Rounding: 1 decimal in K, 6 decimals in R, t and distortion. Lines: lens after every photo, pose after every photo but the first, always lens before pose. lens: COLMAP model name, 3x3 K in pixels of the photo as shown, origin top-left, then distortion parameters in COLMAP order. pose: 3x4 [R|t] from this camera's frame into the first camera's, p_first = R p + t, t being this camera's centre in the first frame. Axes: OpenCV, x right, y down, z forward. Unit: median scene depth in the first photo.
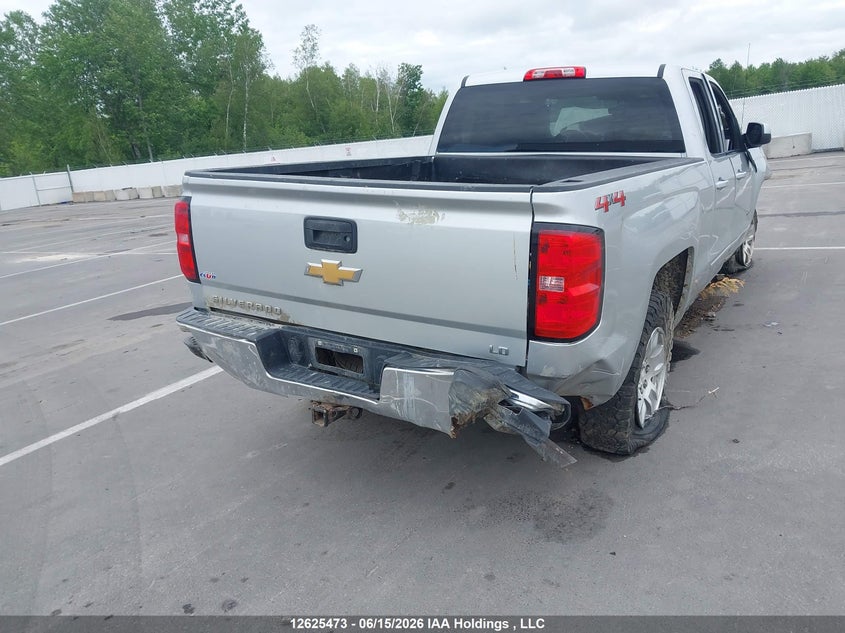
lens RADIAL K [[676.9, 0, 422.5], [0, 676.9, 316.5], [0, 0, 1]] dist [0.014596, -0.007965]
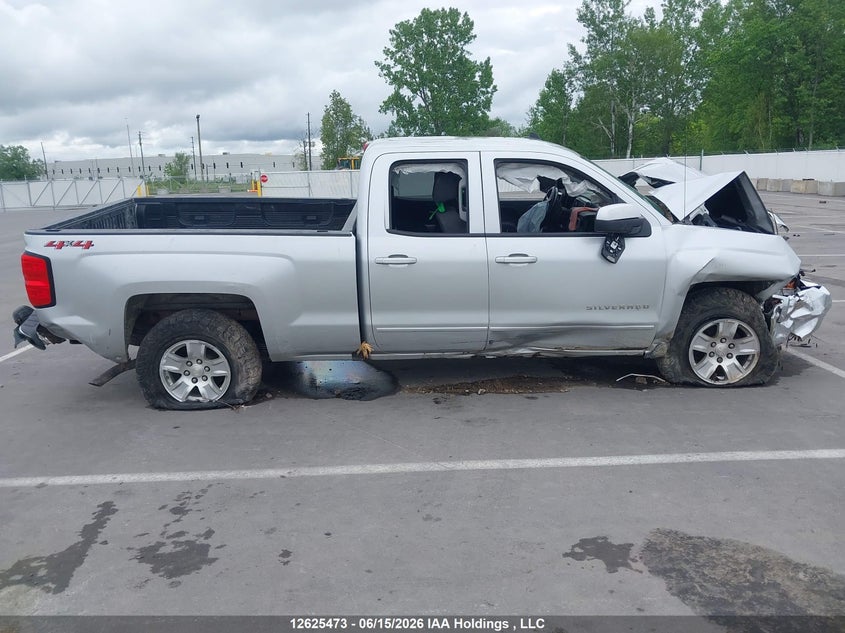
lens RADIAL K [[676.9, 0, 422.5], [0, 676.9, 316.5], [0, 0, 1]] dist [0.014596, -0.007965]
pose [[0.509456, 0.259800, -0.820340, 0.231025], [-0.229348, 0.959844, 0.161548, -0.048017], [0.829369, 0.105842, 0.548584, 0.080892]]
